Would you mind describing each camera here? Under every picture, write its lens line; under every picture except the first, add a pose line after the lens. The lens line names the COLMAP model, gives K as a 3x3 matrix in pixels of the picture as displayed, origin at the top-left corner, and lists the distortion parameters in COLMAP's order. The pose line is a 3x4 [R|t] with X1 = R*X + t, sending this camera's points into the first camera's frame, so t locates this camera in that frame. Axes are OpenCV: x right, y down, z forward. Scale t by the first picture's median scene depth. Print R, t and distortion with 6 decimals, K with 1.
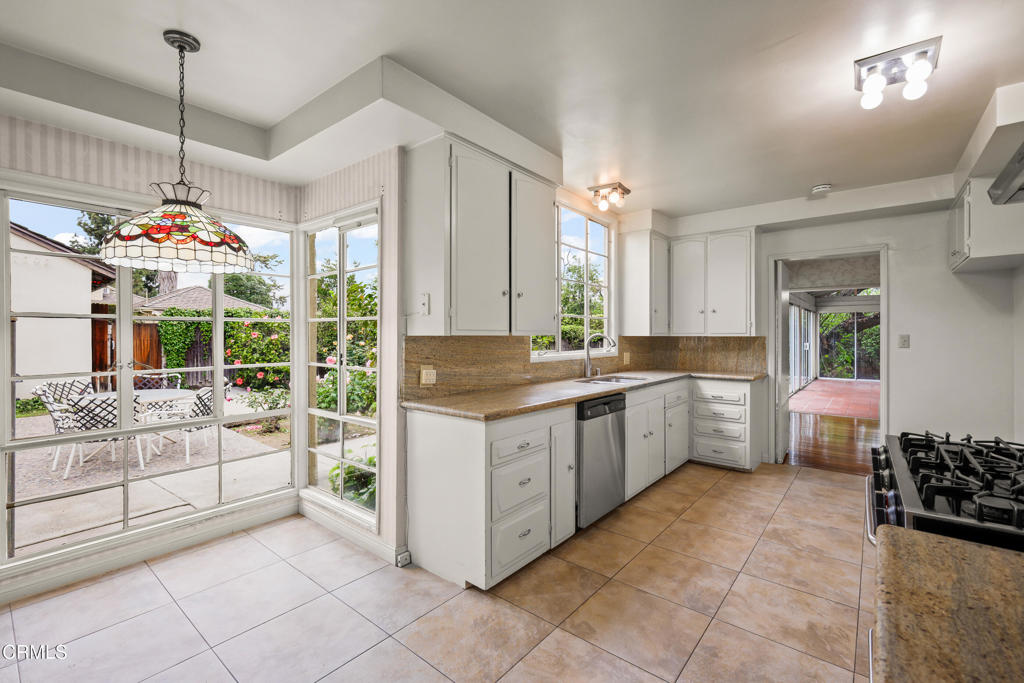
lens RADIAL K [[454.1, 0, 513.6], [0, 454.1, 338.8], [0, 0, 1]] dist [-0.000928, -0.001478]
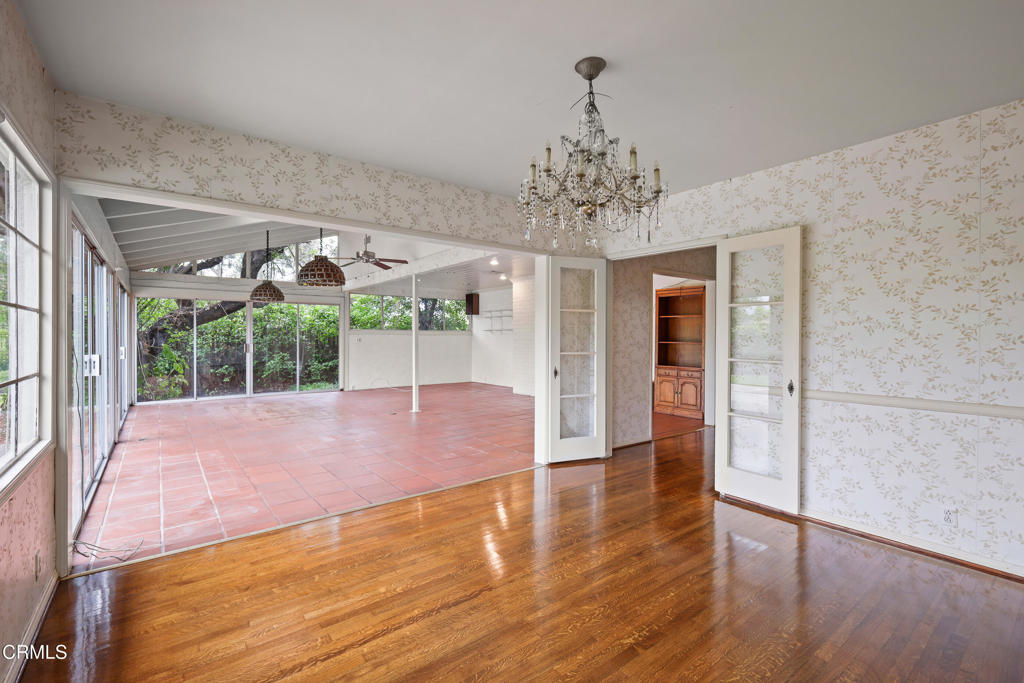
lens RADIAL K [[454.1, 0, 508.7], [0, 454.1, 339.7], [0, 0, 1]] dist [-0.000928, -0.001478]
pose [[0.231199, -0.004426, 0.972896, 1.223225], [0.002963, 0.999988, 0.003845, 0.004269], [-0.972902, 0.001994, 0.231210, 2.283796]]
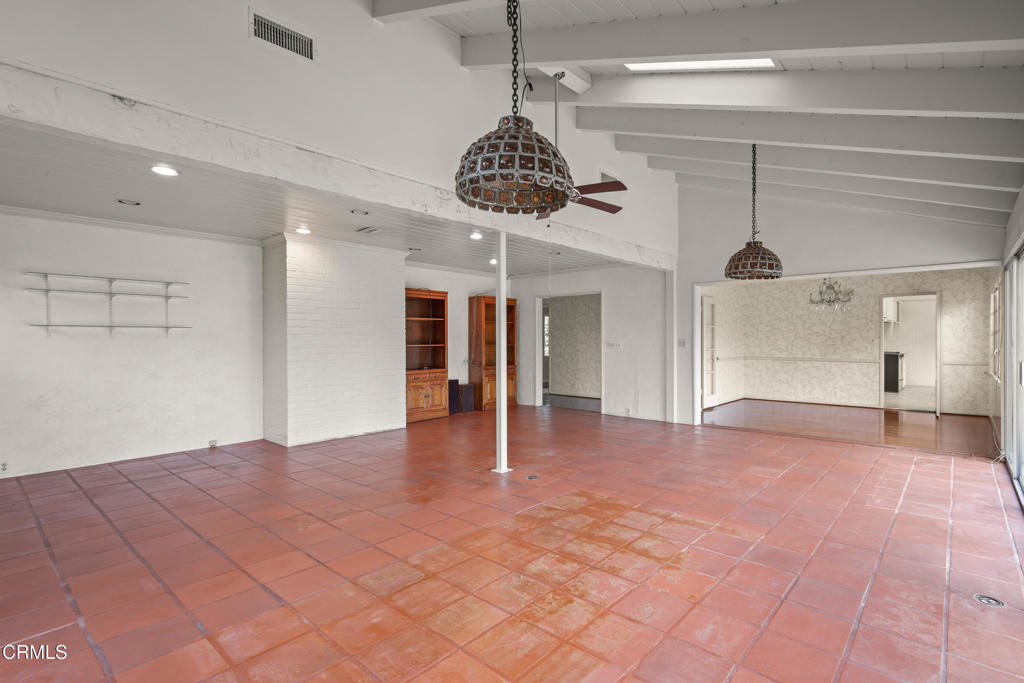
lens RADIAL K [[491.0, 0, 562.0], [0, 491.0, 342.5], [0, 0, 1]] dist [-0.006975, -0.000943]
pose [[-0.999984, 0.004164, 0.003736, 3.921516], [0.004206, 0.999927, 0.011362, -0.023721], [-0.003688, 0.011377, -0.999928, 5.638979]]
